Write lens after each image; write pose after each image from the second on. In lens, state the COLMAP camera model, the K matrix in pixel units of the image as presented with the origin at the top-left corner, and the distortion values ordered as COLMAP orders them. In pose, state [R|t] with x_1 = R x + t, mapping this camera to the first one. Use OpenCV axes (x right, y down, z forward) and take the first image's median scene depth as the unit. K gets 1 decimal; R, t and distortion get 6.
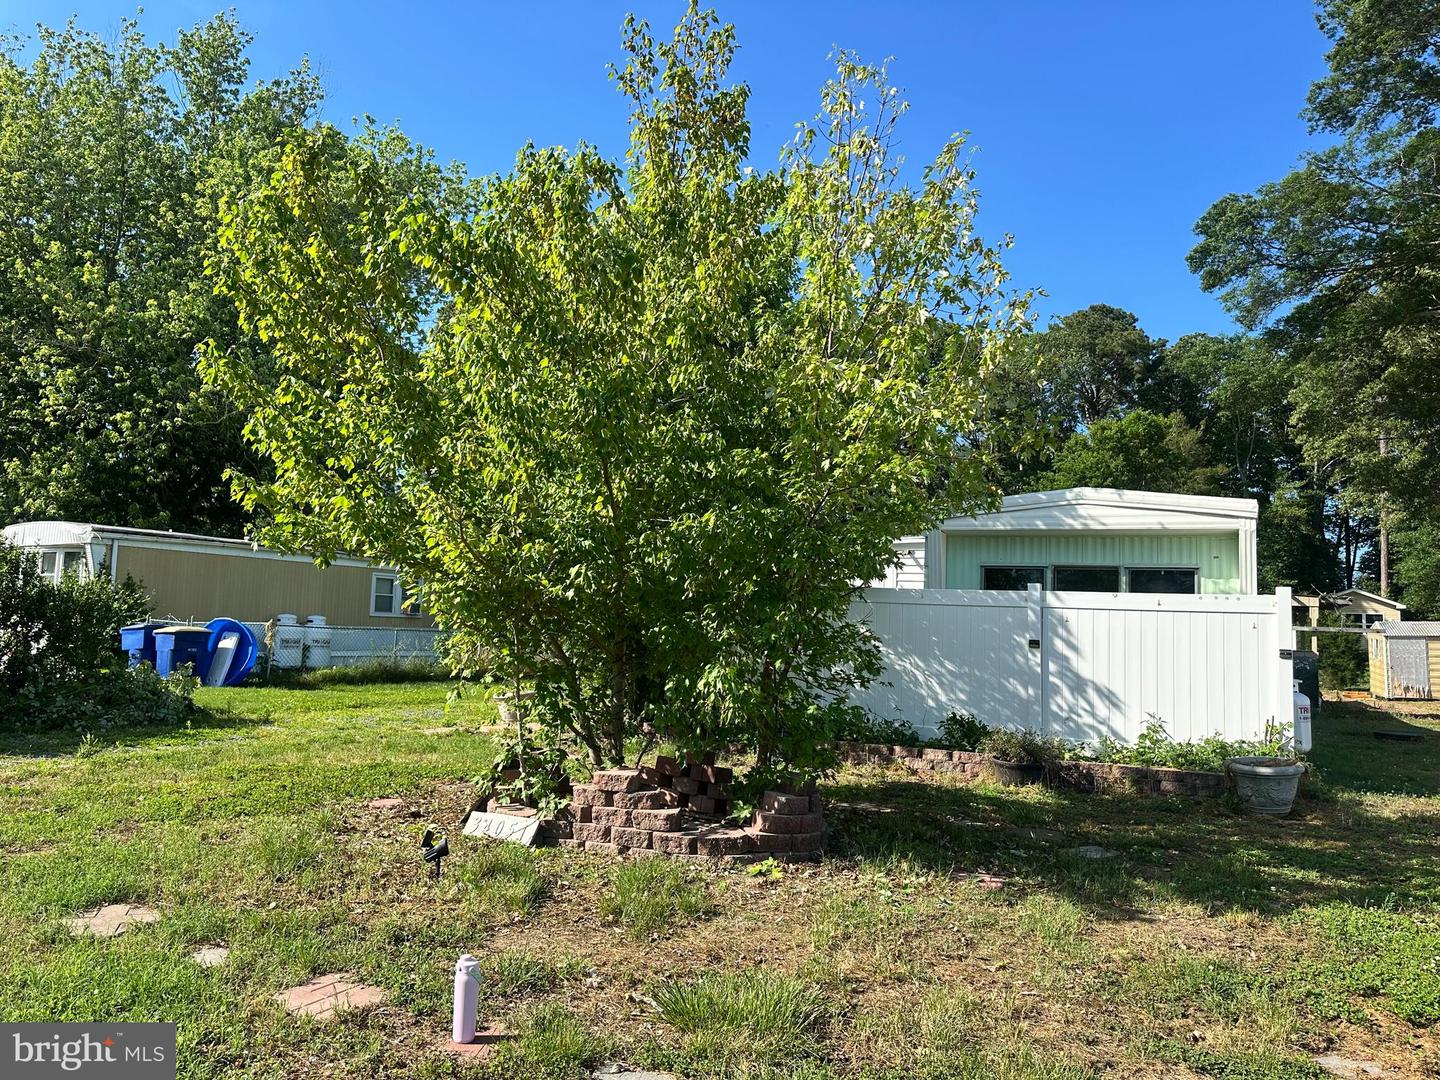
lens RADIAL K [[995.6, 0, 691.9], [0, 995.6, 558.5], [0, 0, 1]] dist [0.099581, -0.115948]
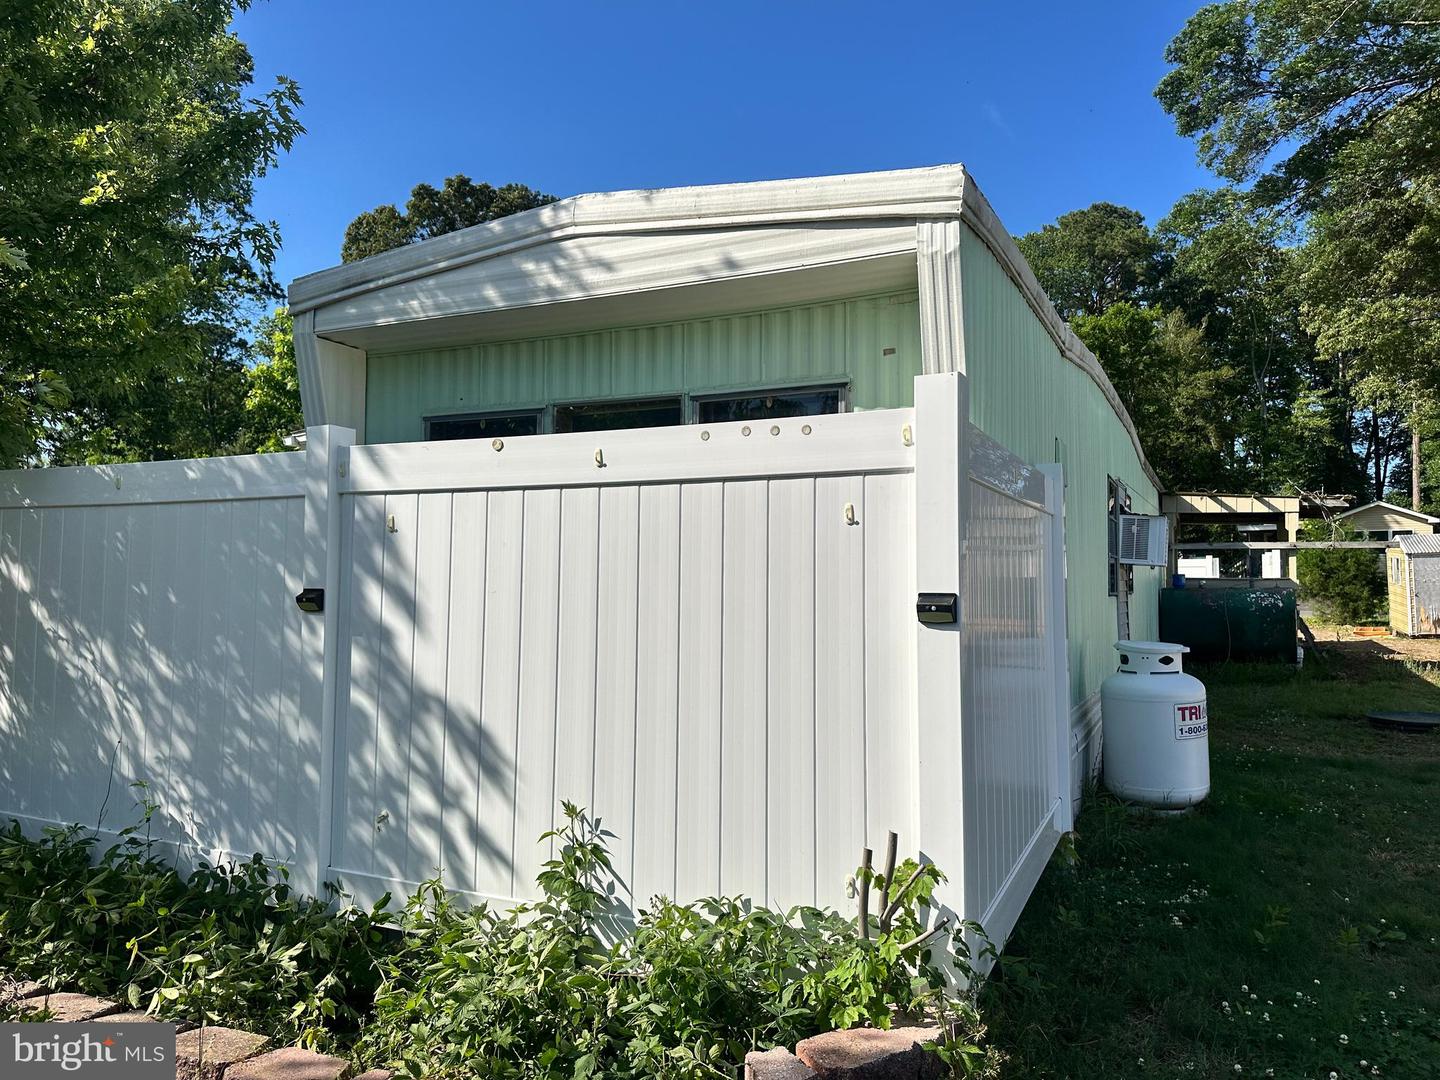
lens RADIAL K [[1013.1, 0, 693.4], [0, 1013.1, 546.7], [0, 0, 1]] dist [0.061317, -0.073060]
pose [[0.999175, -0.035502, -0.019710, 0.180128], [0.036300, 0.998469, 0.041735, 0.021653], [0.018199, -0.042416, 0.998934, 0.247266]]
